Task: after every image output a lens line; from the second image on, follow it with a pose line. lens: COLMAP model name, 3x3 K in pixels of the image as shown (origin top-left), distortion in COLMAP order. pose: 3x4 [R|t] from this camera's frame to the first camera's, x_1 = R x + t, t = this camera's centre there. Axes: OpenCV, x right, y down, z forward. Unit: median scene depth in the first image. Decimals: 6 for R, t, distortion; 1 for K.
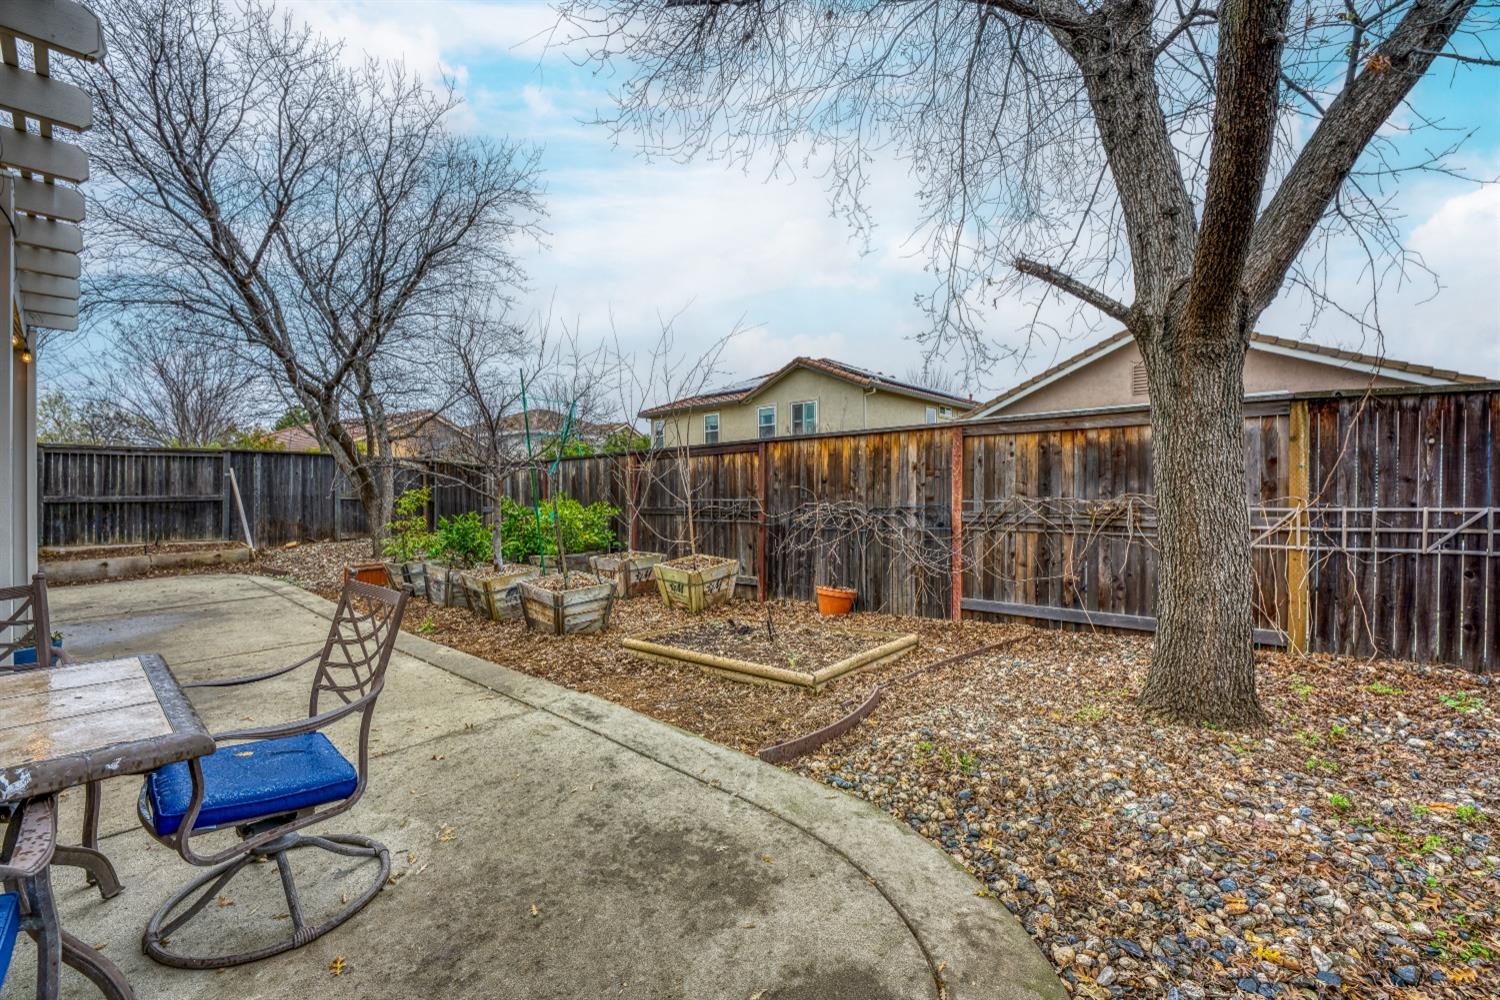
lens RADIAL K [[648.3, 0, 761.0], [0, 648.3, 496.9], [0, 0, 1]] dist [-0.030467, 0.002548]
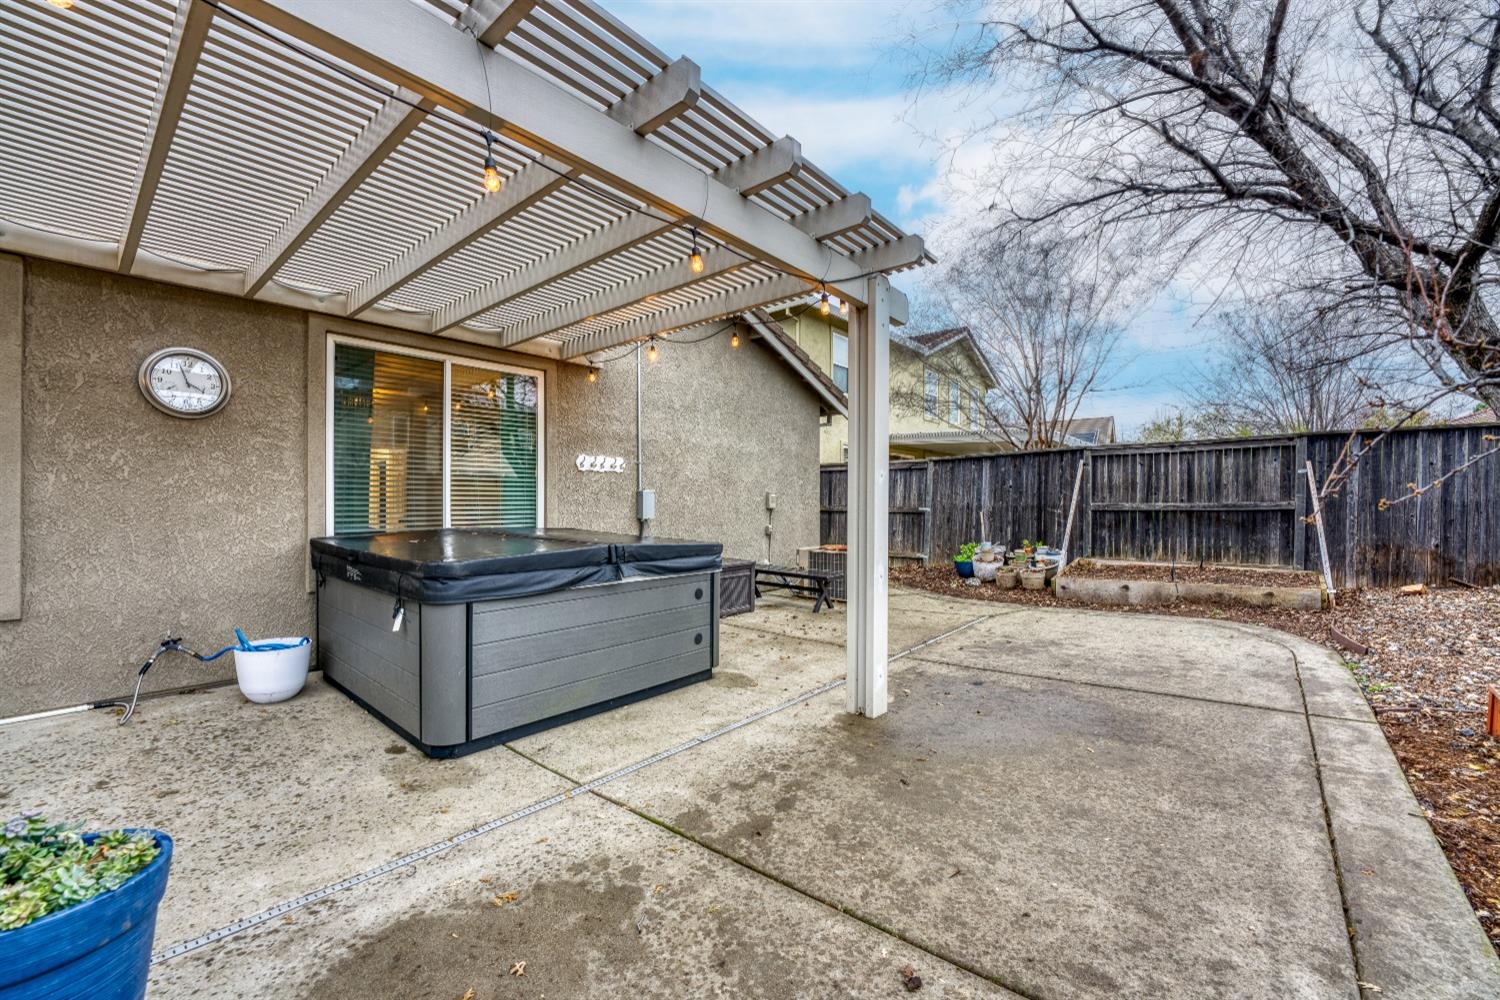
lens RADIAL K [[608.6, 0, 743.7], [0, 608.6, 507.1], [0, 0, 1]] dist [-0.018931, 0.000734]
pose [[0.025600, 0.007935, -0.999641, -0.441116], [-0.000292, 0.999969, 0.007930, -0.004235], [0.999672, 0.000089, 0.025602, 0.773093]]
